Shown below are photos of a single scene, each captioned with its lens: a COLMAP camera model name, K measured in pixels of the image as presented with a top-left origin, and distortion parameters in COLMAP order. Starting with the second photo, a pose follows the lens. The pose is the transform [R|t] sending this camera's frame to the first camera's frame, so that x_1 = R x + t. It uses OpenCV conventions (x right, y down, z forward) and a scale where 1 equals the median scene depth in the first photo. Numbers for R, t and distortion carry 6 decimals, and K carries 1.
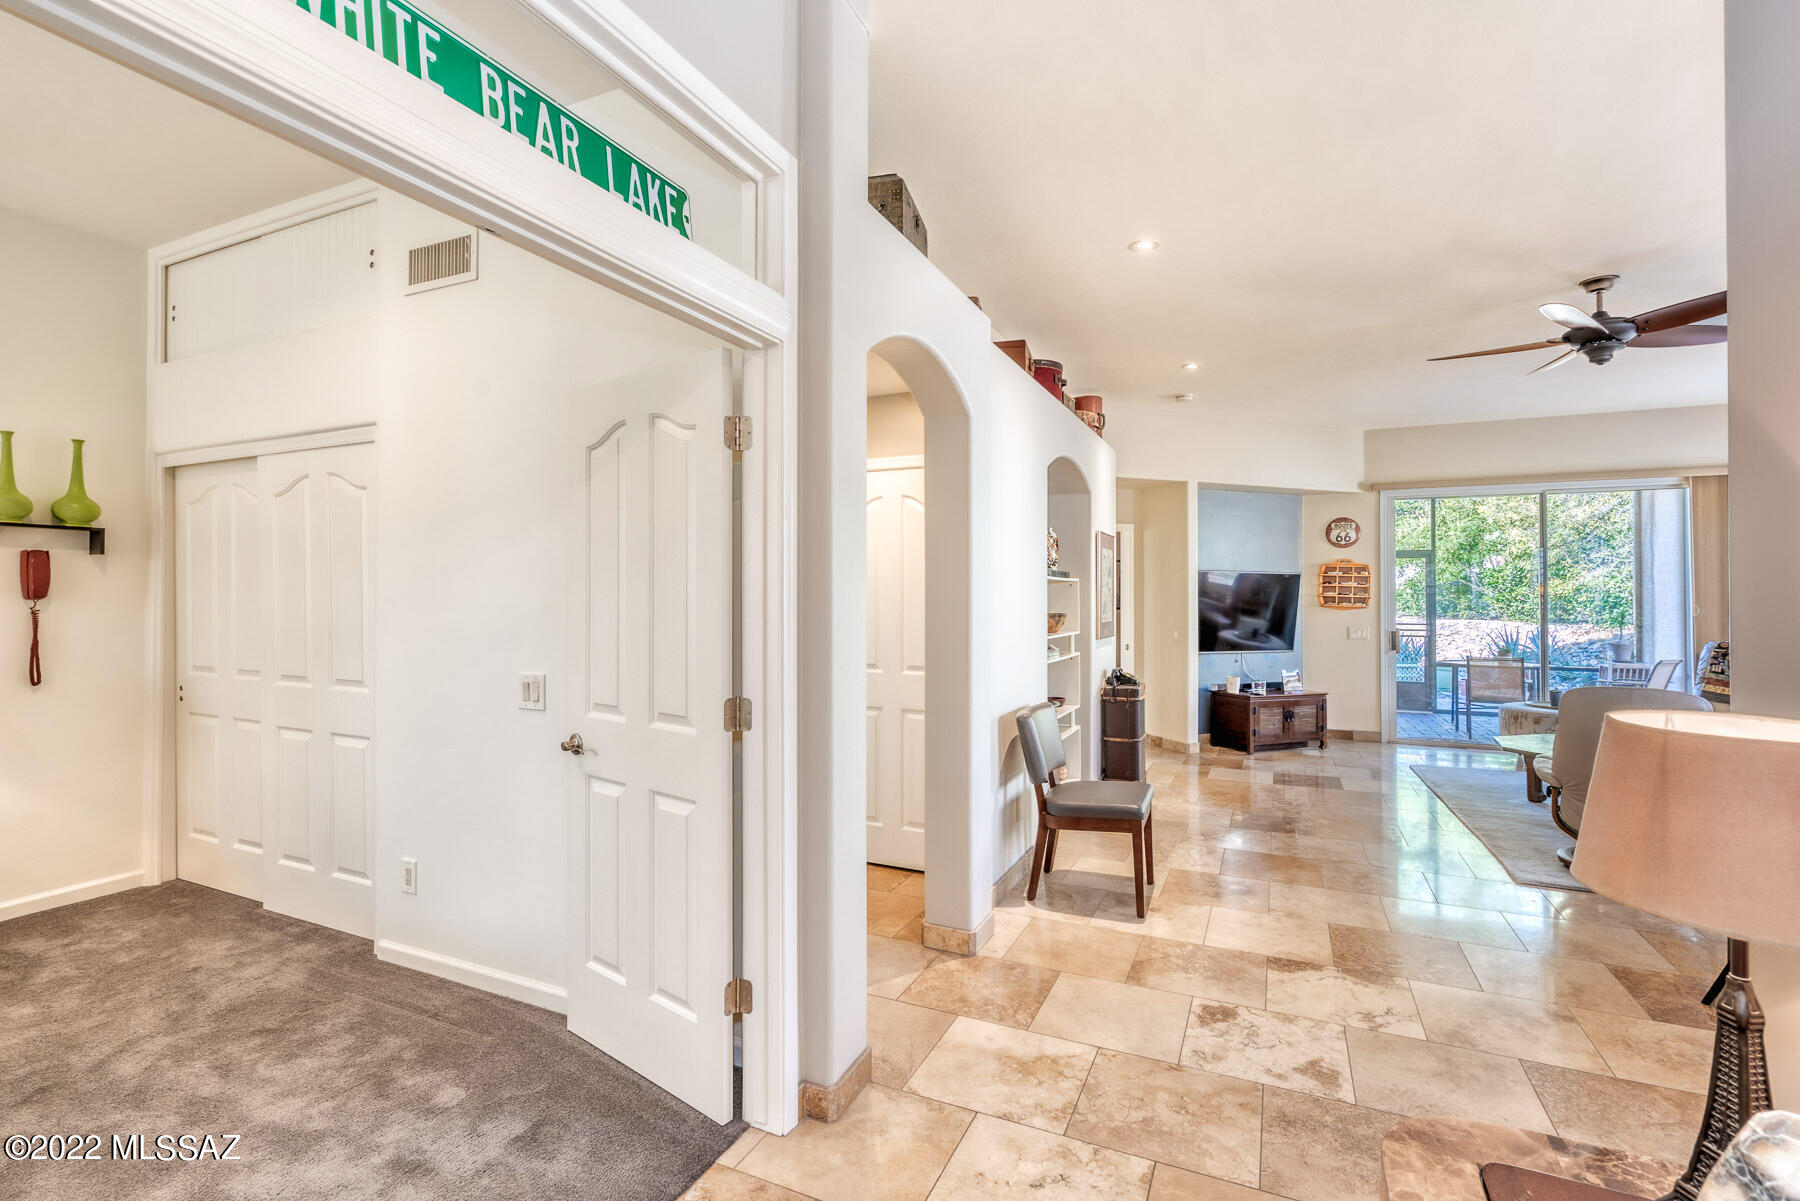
lens RADIAL K [[819.7, 0, 896.4], [0, 819.7, 592.6], [0, 0, 1]] dist [-0.001793, 0.000123]
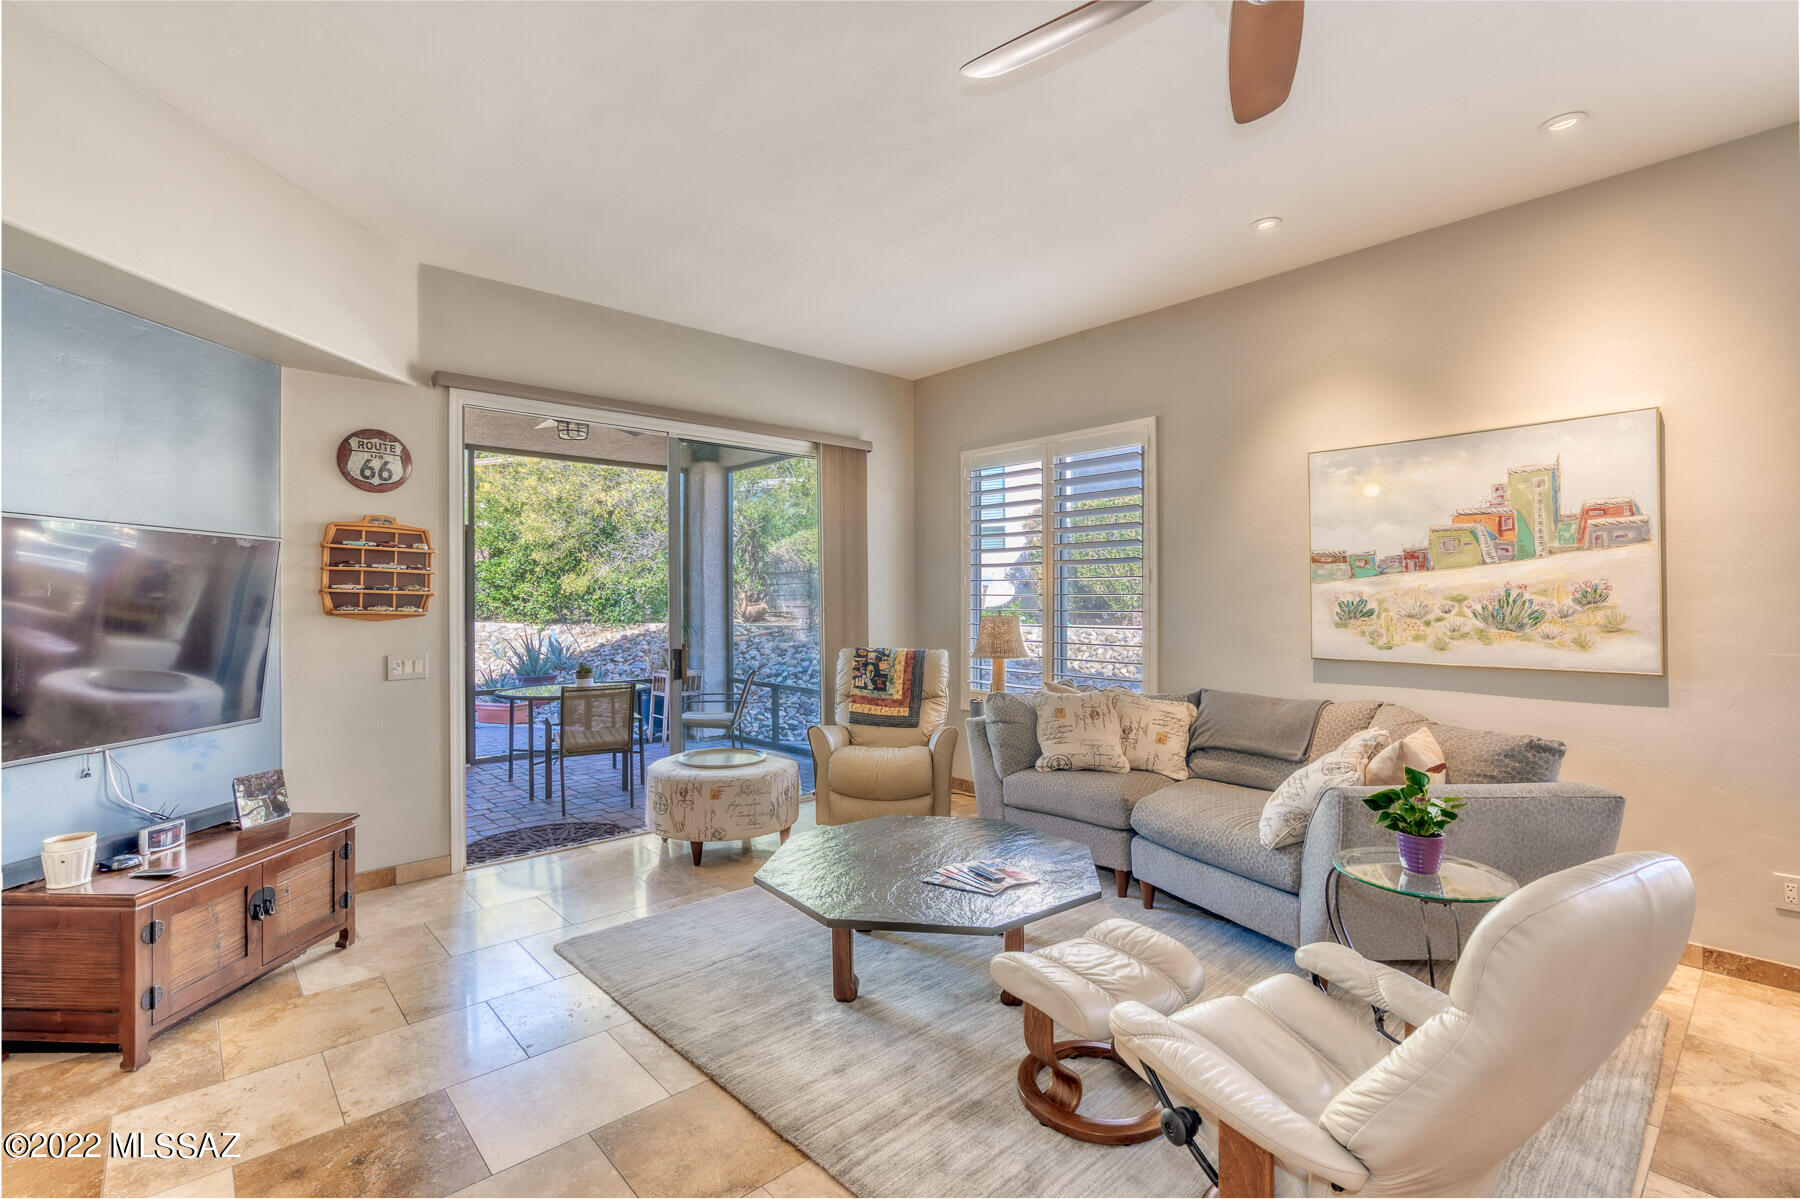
lens RADIAL K [[819.7, 0, 896.4], [0, 819.7, 591.6], [0, 0, 1]] dist [-0.001793, 0.000123]
pose [[0.399173, 0.002119, 0.916873, 0.243035], [-0.002580, 0.999996, -0.001188, 0.003930], [-0.916872, -0.001891, 0.399177, 0.566982]]
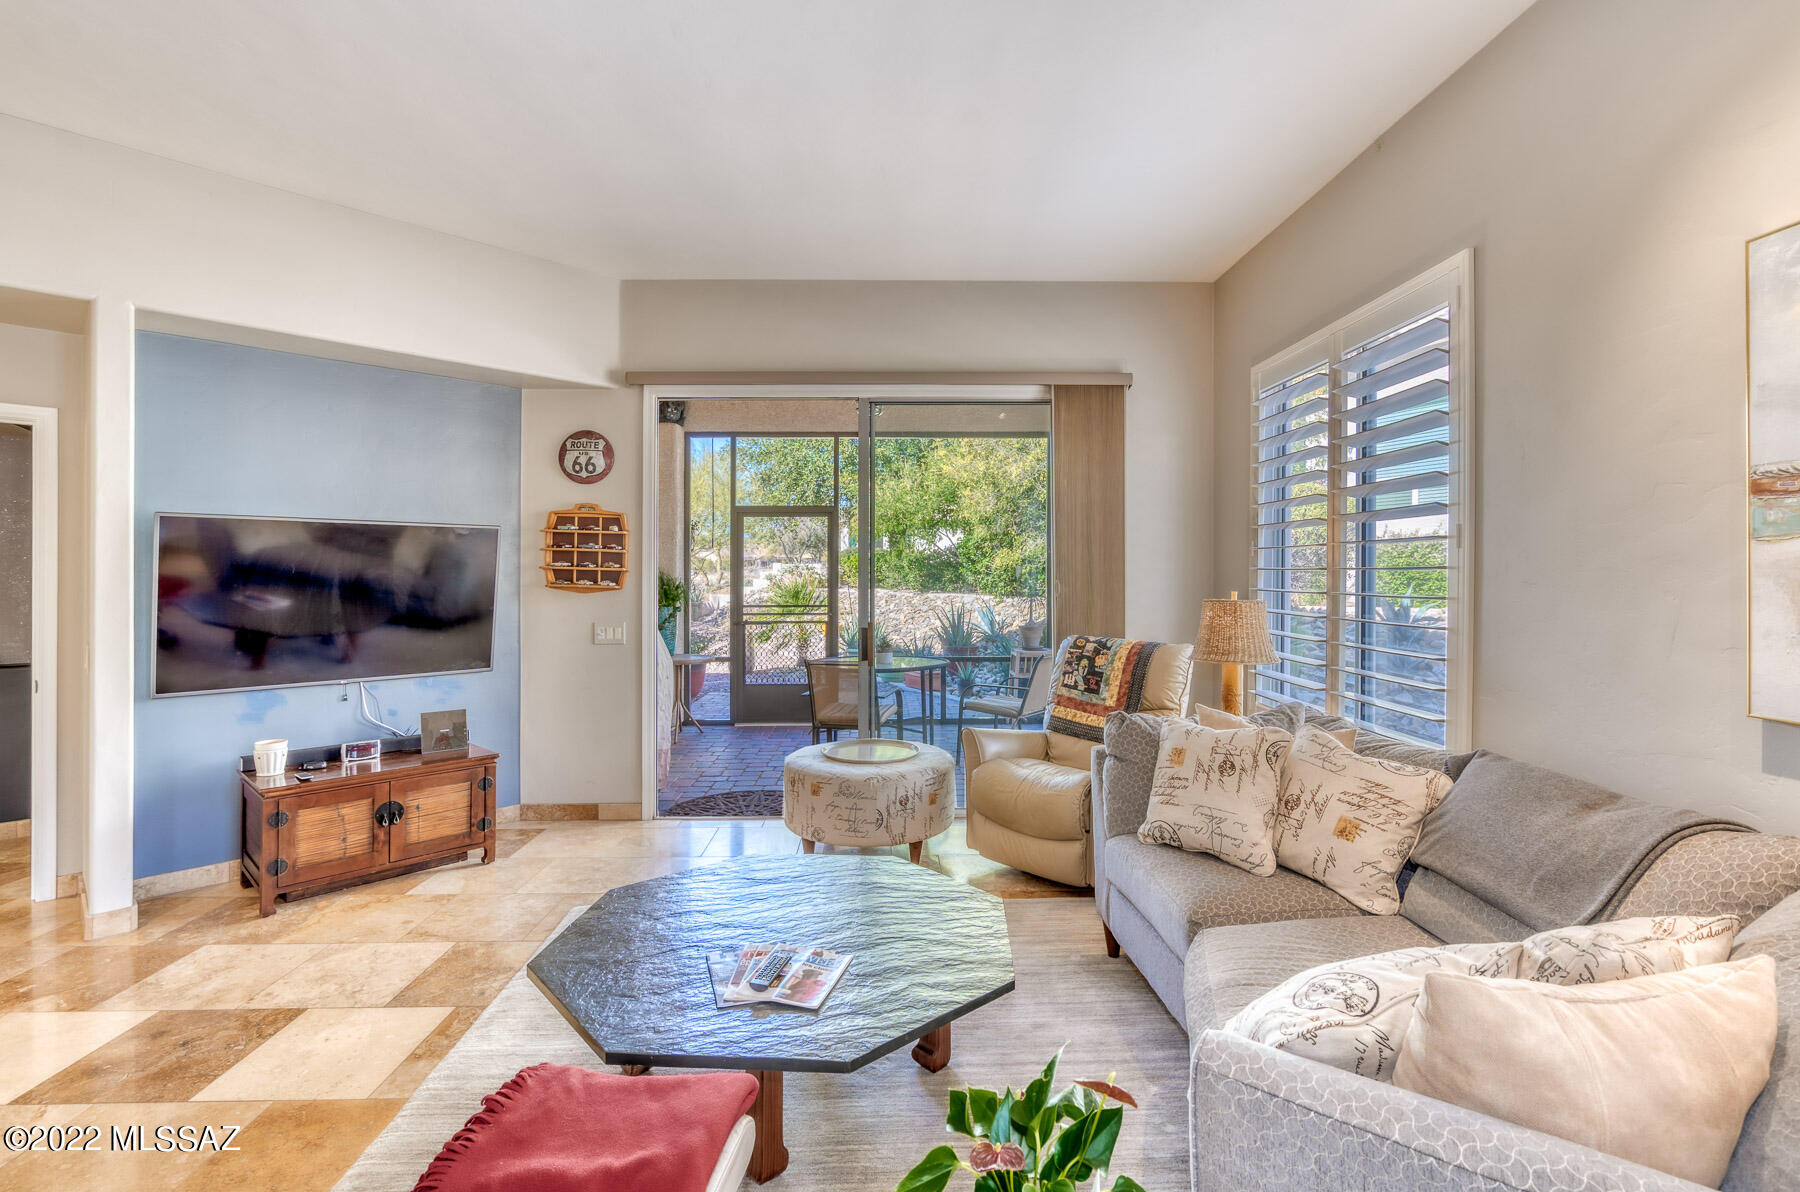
lens RADIAL K [[820.2, 0, 893.1], [0, 820.2, 566.9], [0, 0, 1]] dist [0.003567, 0.000869]
pose [[0.901708, -0.003327, 0.432333, 0.529274], [0.002785, 0.999994, 0.001885, 0.002905], [-0.432337, -0.000496, 0.901712, 0.424129]]
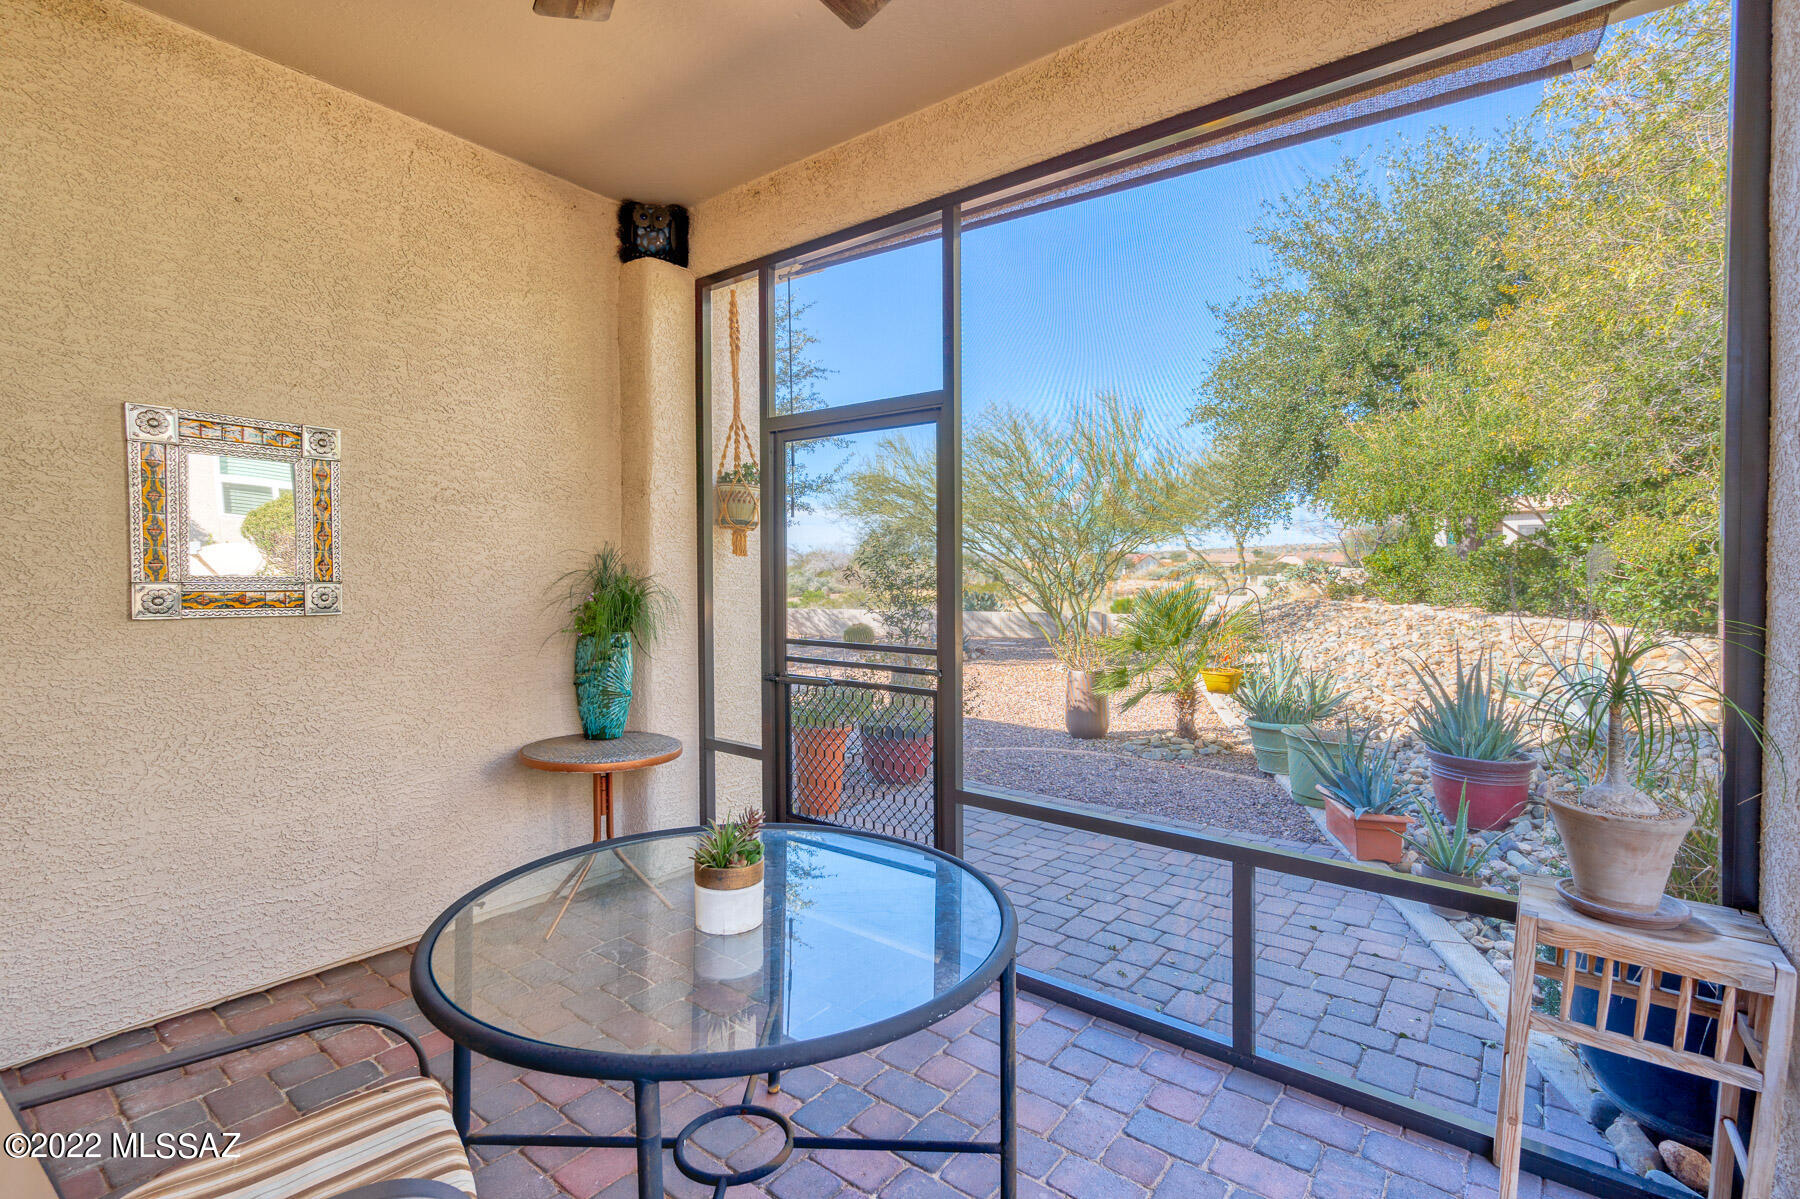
lens RADIAL K [[820.2, 0, 893.1], [0, 820.2, 570.4], [0, 0, 1]] dist [0.003567, 0.000869]
pose [[0.973238, 0.003342, -0.229774, 0.969030], [-0.003296, 0.999994, 0.000586, 0.014264], [0.229774, 0.000187, 0.973244, 1.013318]]
